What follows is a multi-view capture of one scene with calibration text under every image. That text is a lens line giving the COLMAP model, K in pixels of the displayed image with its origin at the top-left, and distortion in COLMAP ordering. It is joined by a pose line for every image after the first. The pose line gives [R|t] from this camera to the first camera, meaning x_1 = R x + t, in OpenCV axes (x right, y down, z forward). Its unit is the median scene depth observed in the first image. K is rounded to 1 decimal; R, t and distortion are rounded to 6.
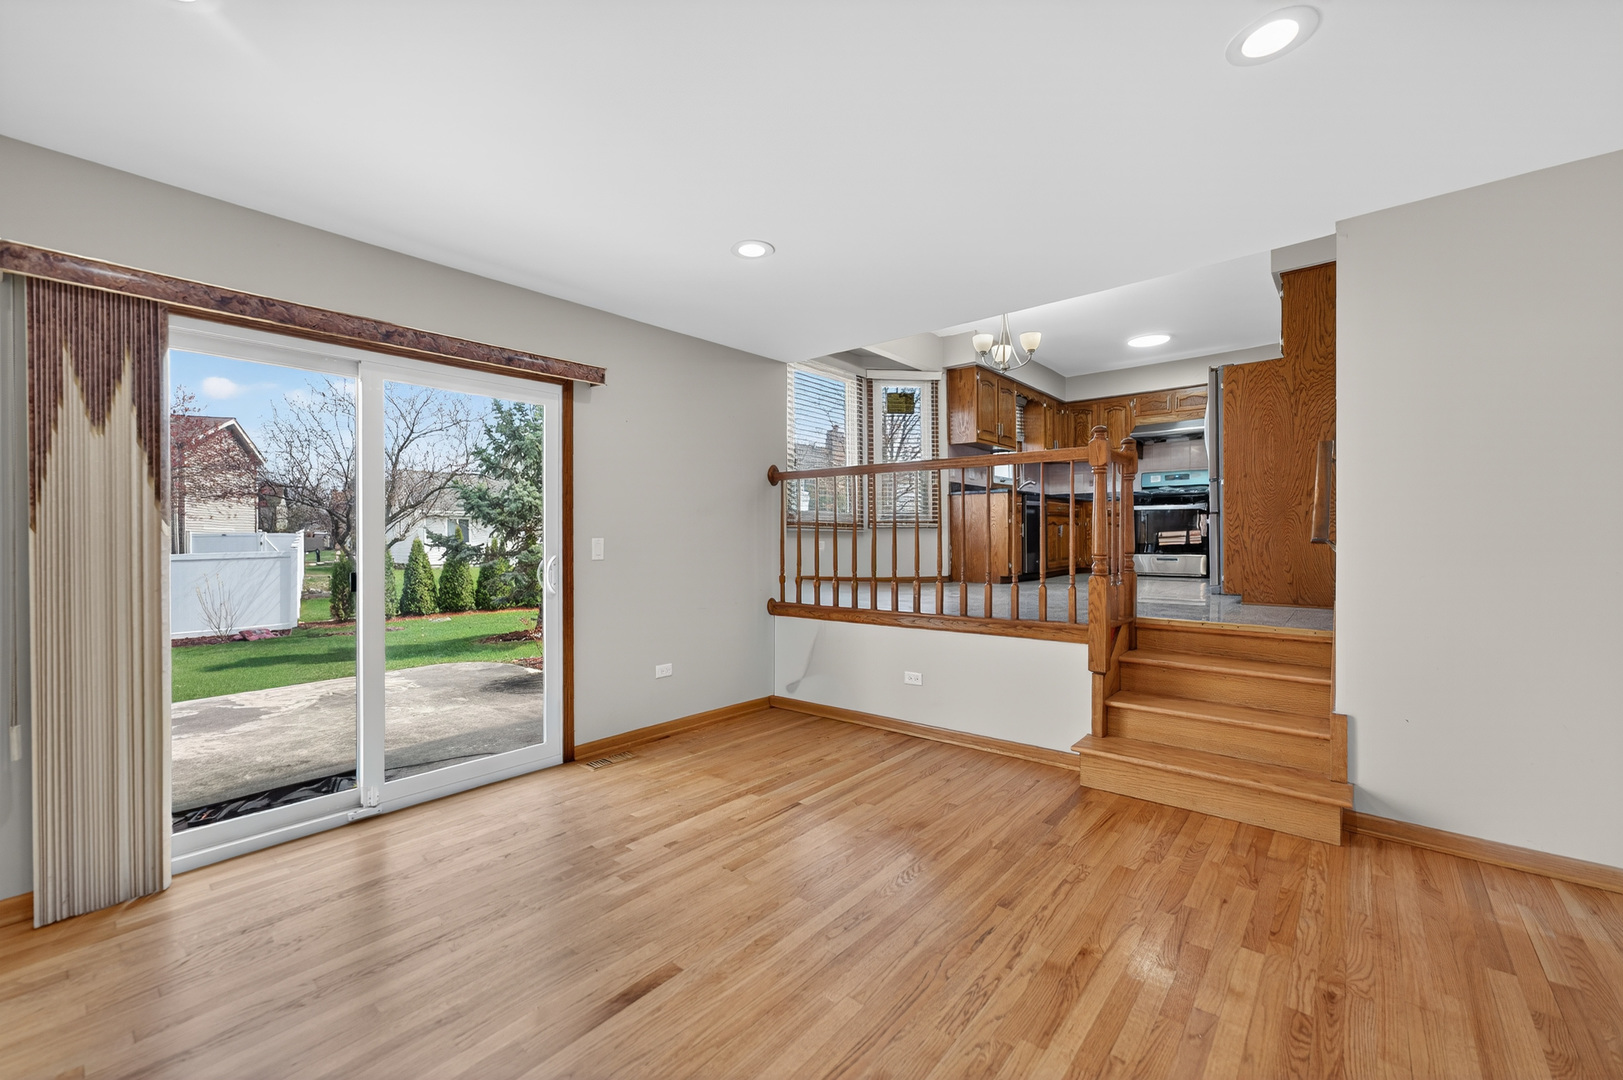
lens RADIAL K [[669.8, 0, 800.0], [0, 669.8, 515.6], [0, 0, 1]] dist [-0.042364, 0.023603]
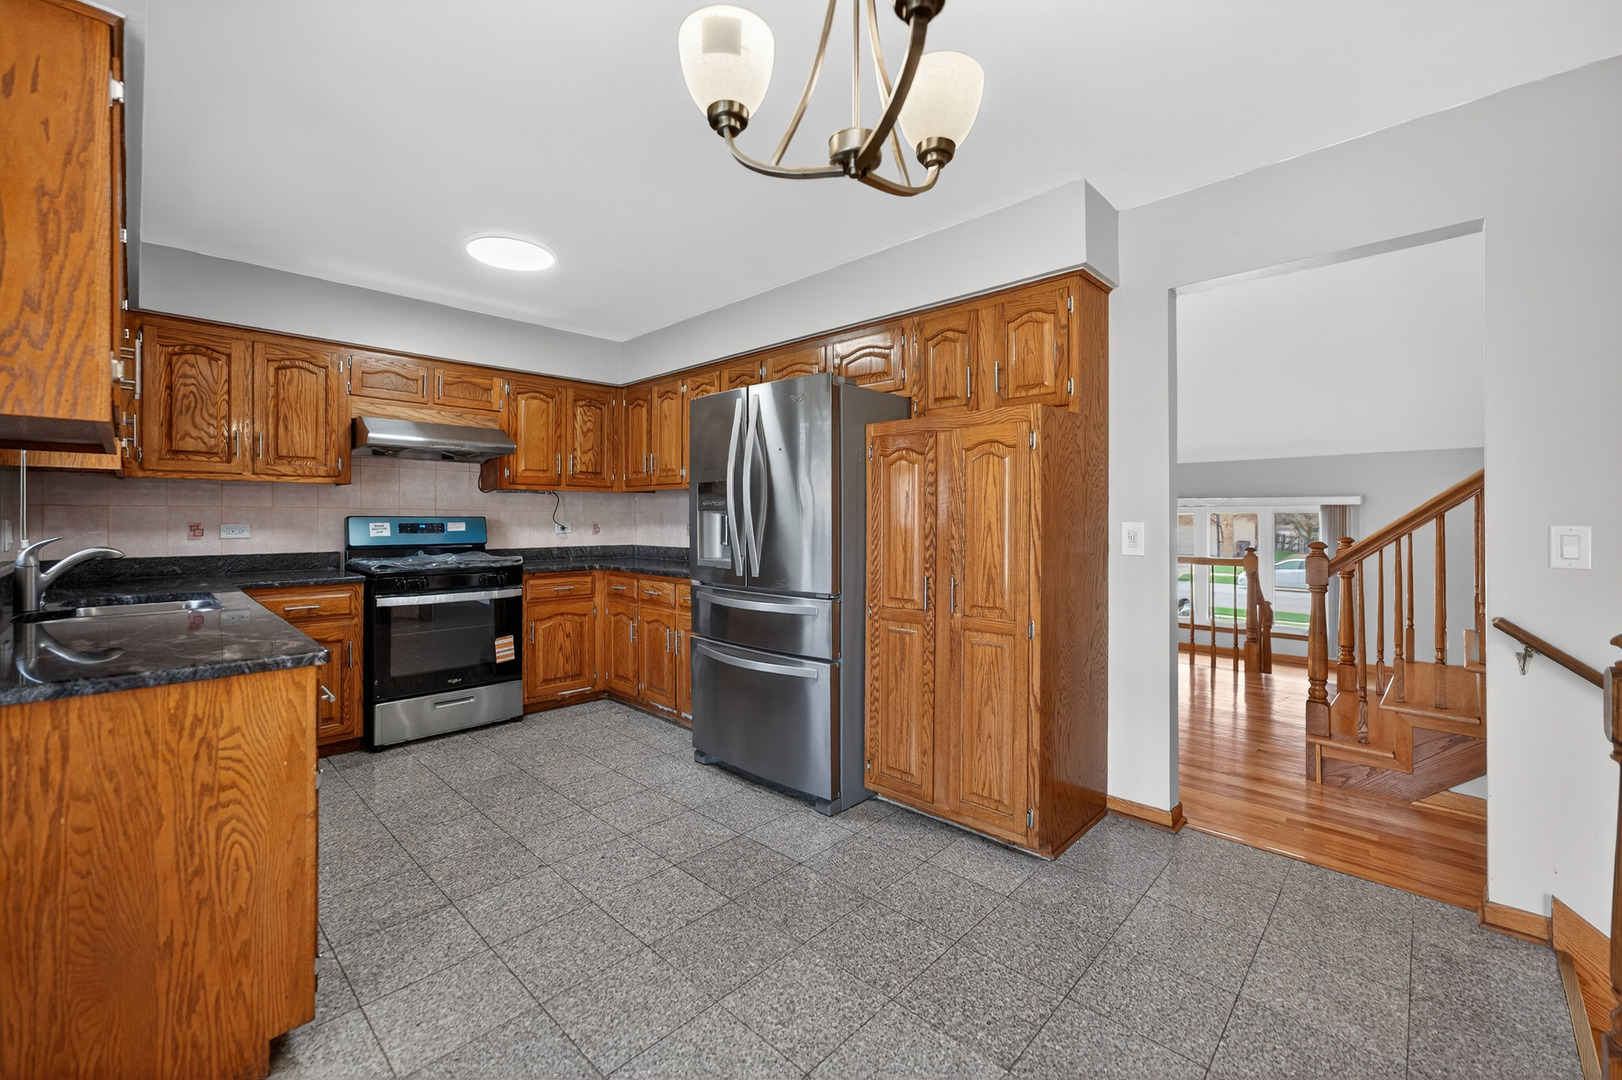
lens RADIAL K [[659.5, 0, 800.5], [0, 659.5, 525.7], [0, 0, 1]] dist [-0.001746, -0.000007]
pose [[0.087831, -0.010417, 0.996081, 0.087692], [-0.029835, 0.999469, 0.013083, -0.082557], [-0.995689, -0.030867, 0.087474, 0.725718]]
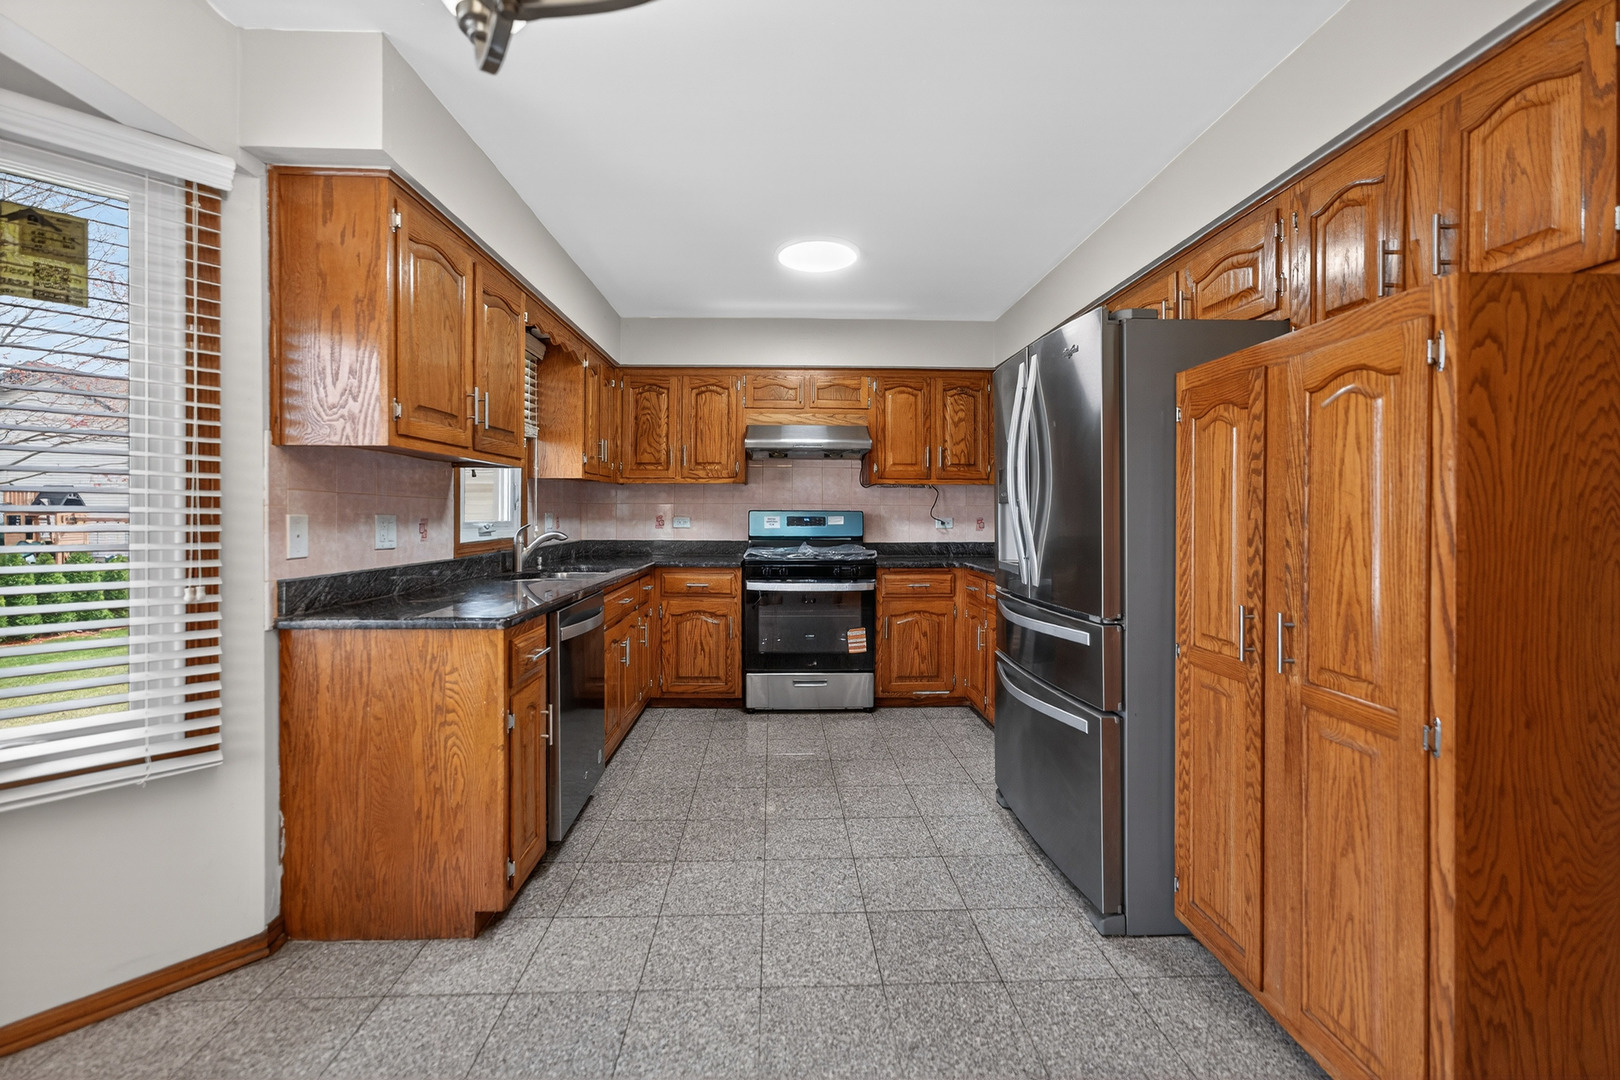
lens RADIAL K [[668.5, 0, 798.6], [0, 668.5, 515.7], [0, 0, 1]] dist [-0.042364, 0.023603]
pose [[0.749878, -0.000046, 0.661576, 0.195149], [-0.021871, 0.999452, 0.024860, -0.084682], [-0.661214, -0.033111, 0.749466, 0.624693]]
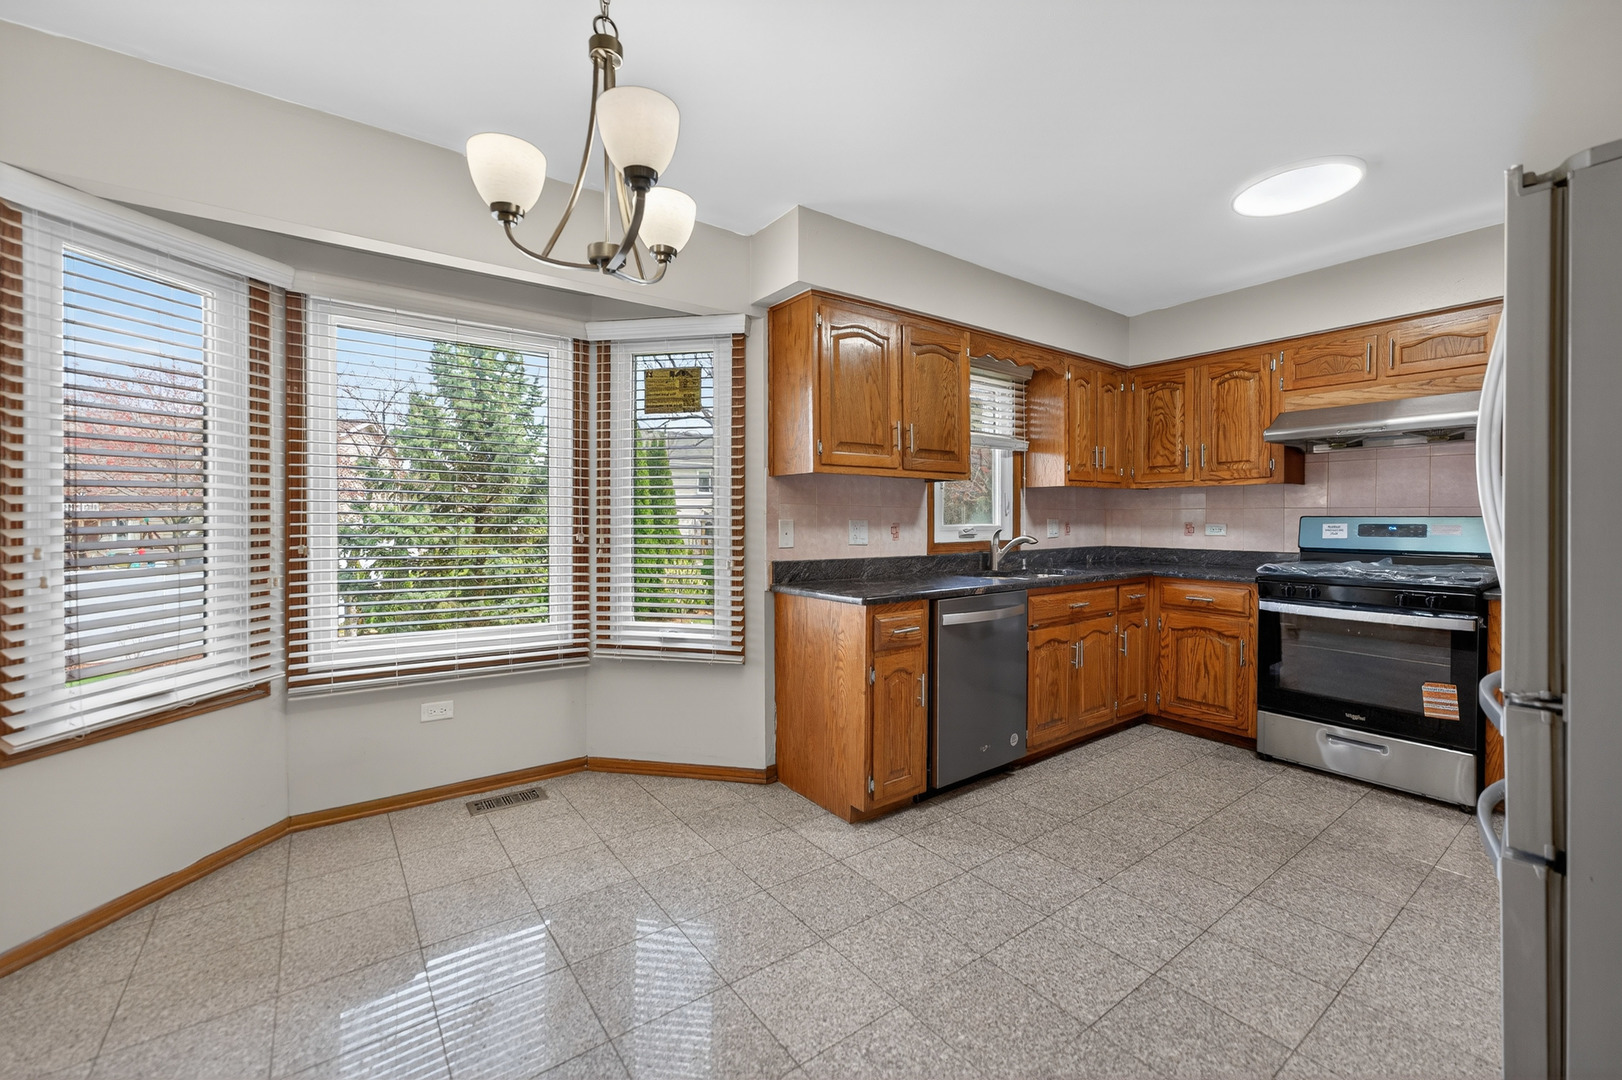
lens RADIAL K [[669.4, 0, 799.6], [0, 669.4, 515.6], [0, 0, 1]] dist [-0.042364, 0.023603]
pose [[0.968872, 0.001418, -0.247558, 0.333802], [0.005082, 0.999659, 0.025613, -0.087842], [0.247510, -0.026073, 0.968535, 0.545334]]
